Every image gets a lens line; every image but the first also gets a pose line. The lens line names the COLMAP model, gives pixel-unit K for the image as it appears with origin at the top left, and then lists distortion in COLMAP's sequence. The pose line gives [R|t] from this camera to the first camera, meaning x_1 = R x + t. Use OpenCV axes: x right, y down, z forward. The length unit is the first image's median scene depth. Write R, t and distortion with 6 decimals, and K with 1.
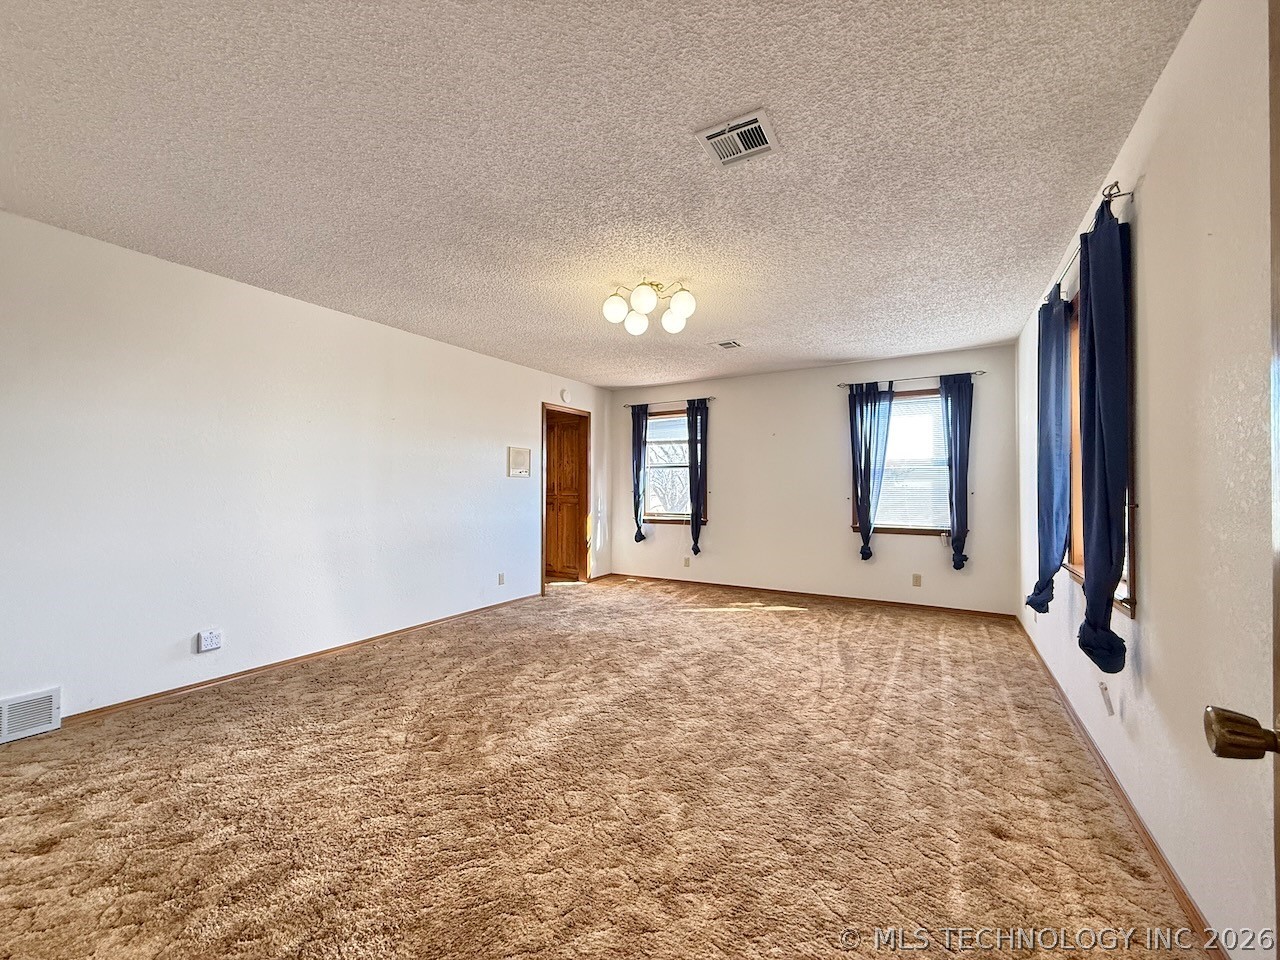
lens RADIAL K [[508.8, 0, 638.7], [0, 508.8, 485.5], [0, 0, 1]] dist [-0.003350, 0.000695]
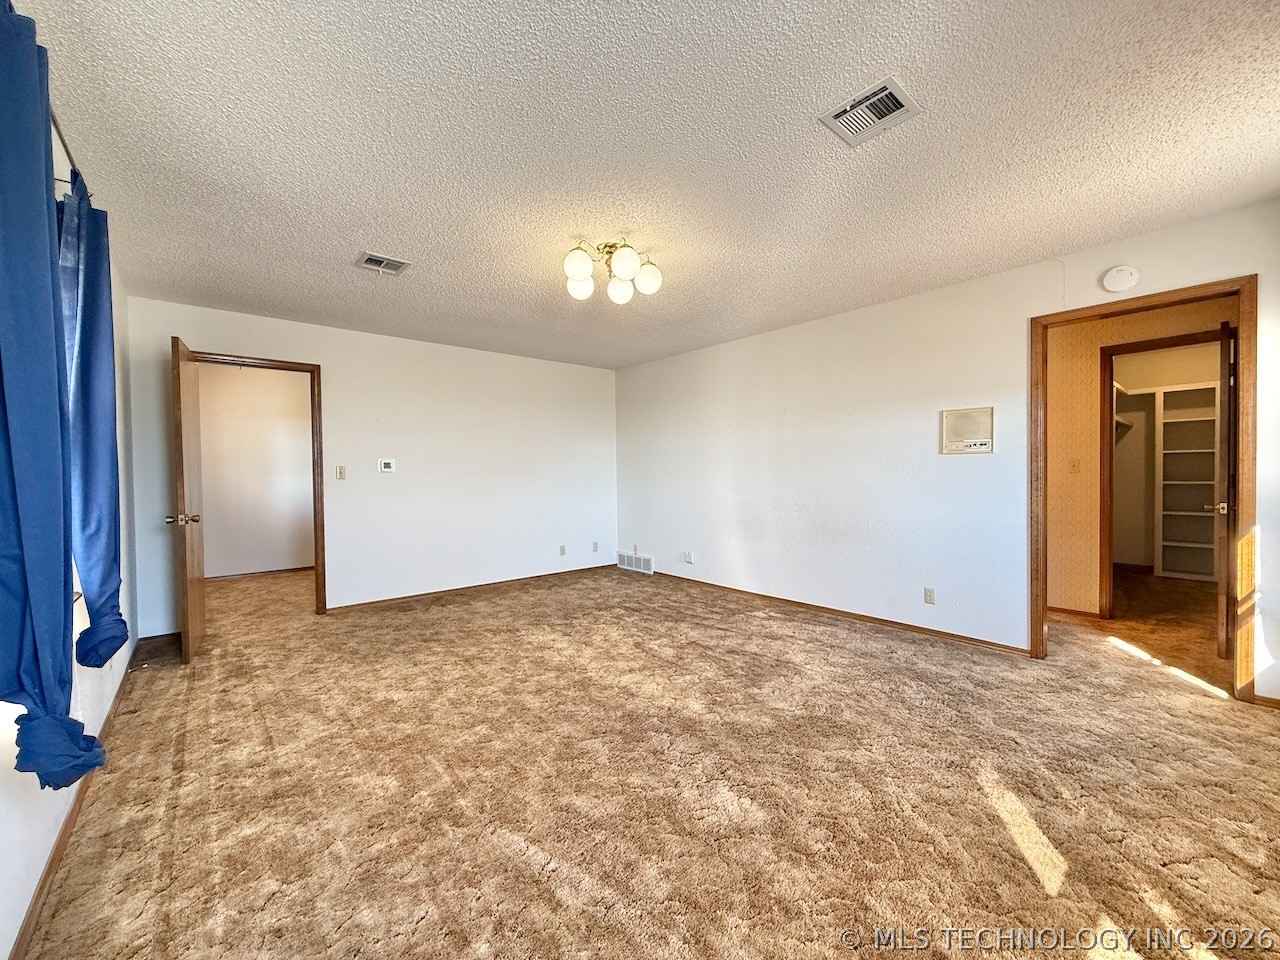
lens RADIAL K [[508.8, 0, 639.0], [0, 508.8, 483.6], [0, 0, 1]] dist [-0.003350, 0.000695]
pose [[-0.326822, 0.020021, -0.944874, 0.546351], [0.015339, 0.999756, 0.015879, 0.006294], [0.944962, -0.009304, -0.327049, 0.846116]]
